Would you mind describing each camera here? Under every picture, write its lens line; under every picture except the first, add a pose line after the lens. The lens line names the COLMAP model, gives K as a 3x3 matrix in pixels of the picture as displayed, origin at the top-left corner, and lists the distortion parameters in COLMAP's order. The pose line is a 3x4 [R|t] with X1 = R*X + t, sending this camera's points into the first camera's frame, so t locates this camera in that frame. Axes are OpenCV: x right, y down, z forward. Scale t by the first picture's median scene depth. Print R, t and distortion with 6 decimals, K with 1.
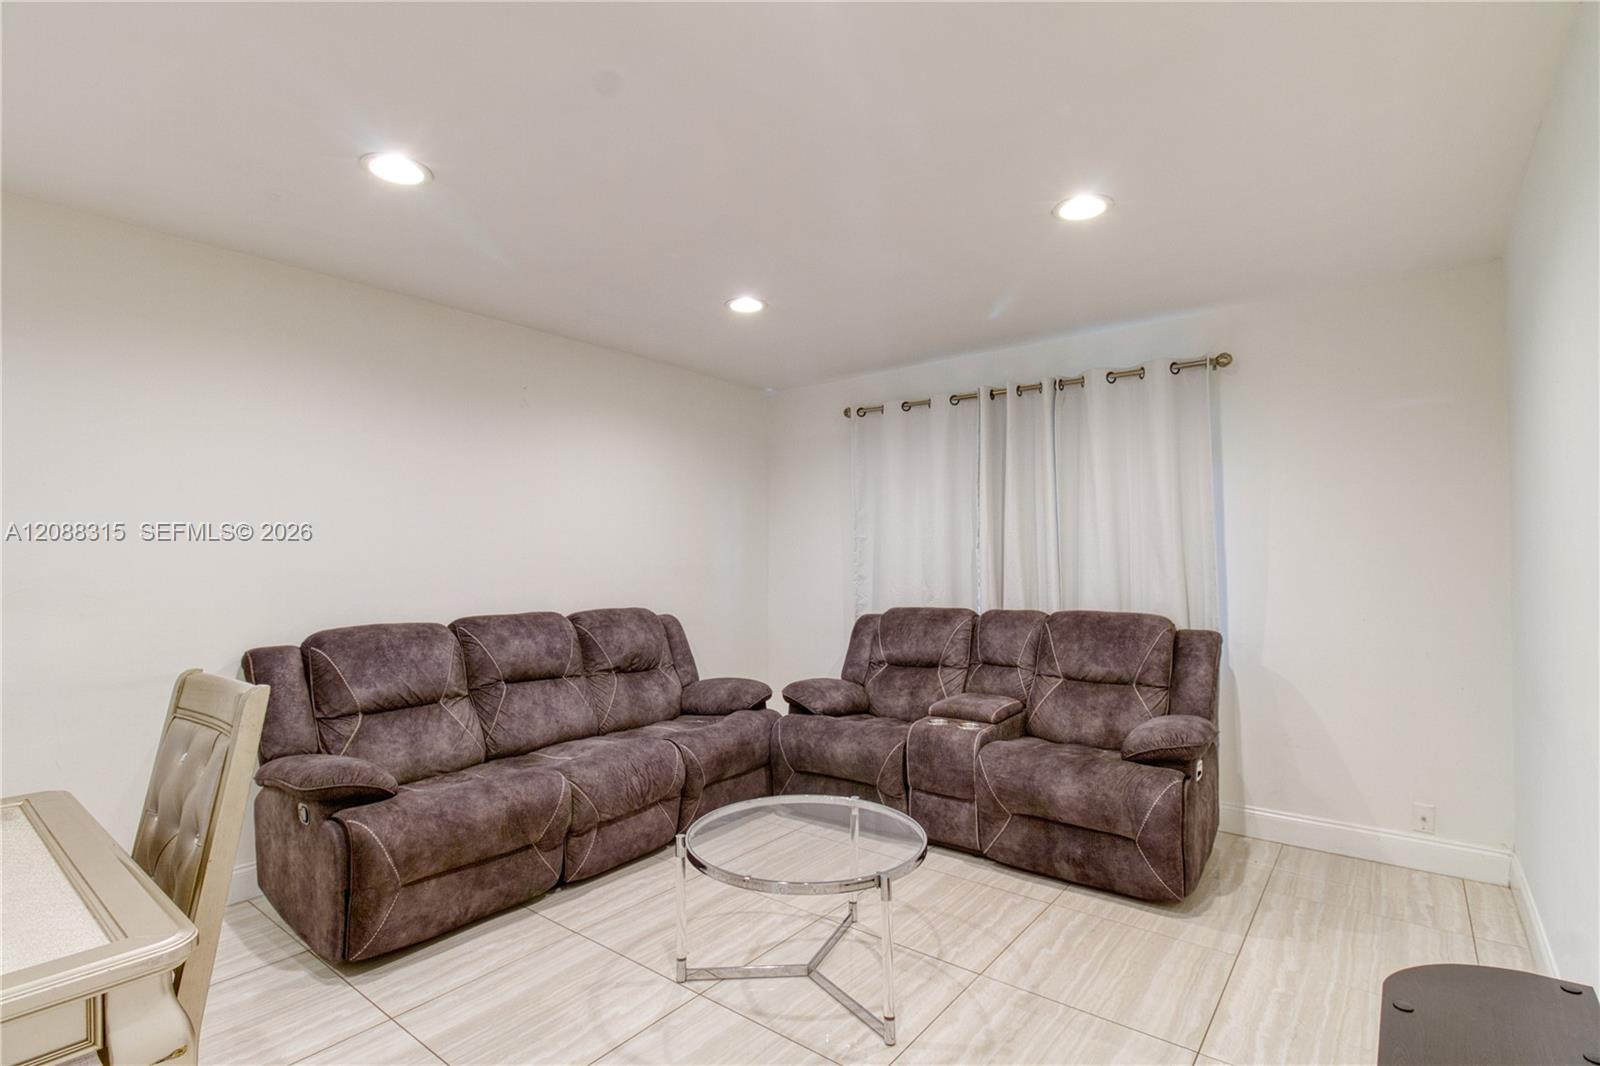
lens RADIAL K [[757.9, 0, 793.5], [0, 757.9, 539.7], [0, 0, 1]] dist [0.001146, 0.000284]
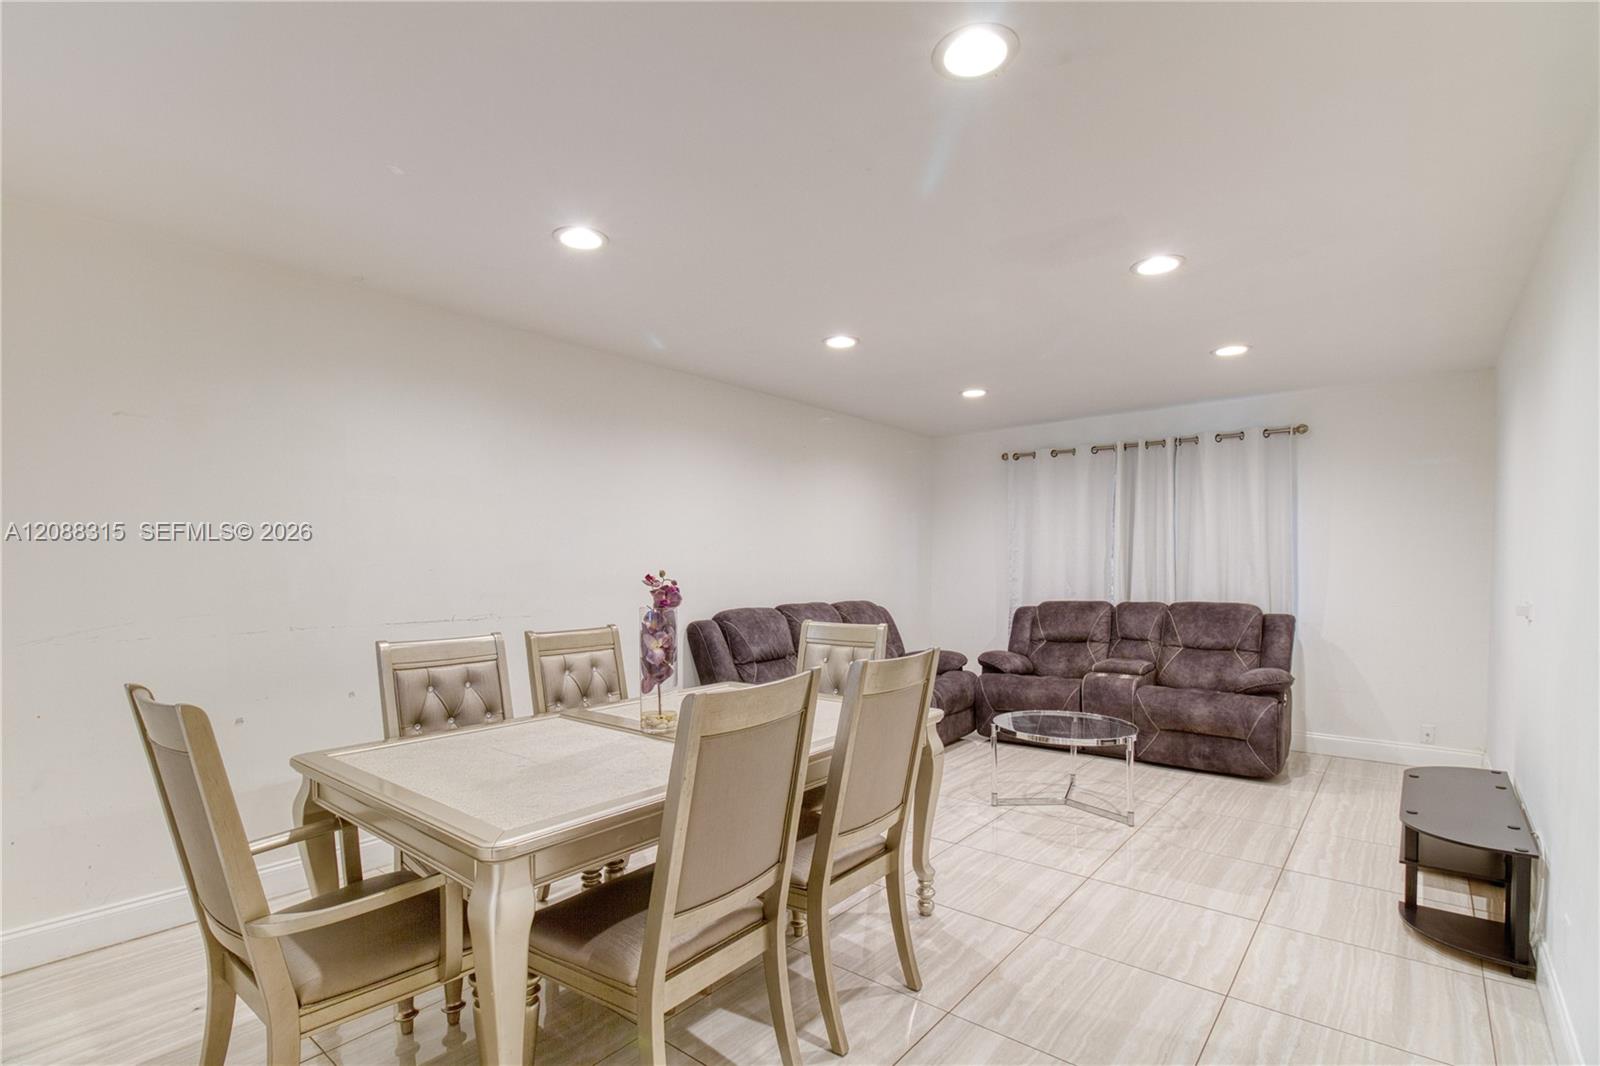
lens RADIAL K [[748.5, 0, 798.8], [0, 748.5, 583.9], [0, 0, 1]] dist [0.001038, -0.000407]
pose [[0.999846, 0.000978, -0.017506, -0.363130], [-0.000130, 0.998829, 0.048379, -0.009252], [0.017533, -0.048369, 0.998676, -0.453474]]
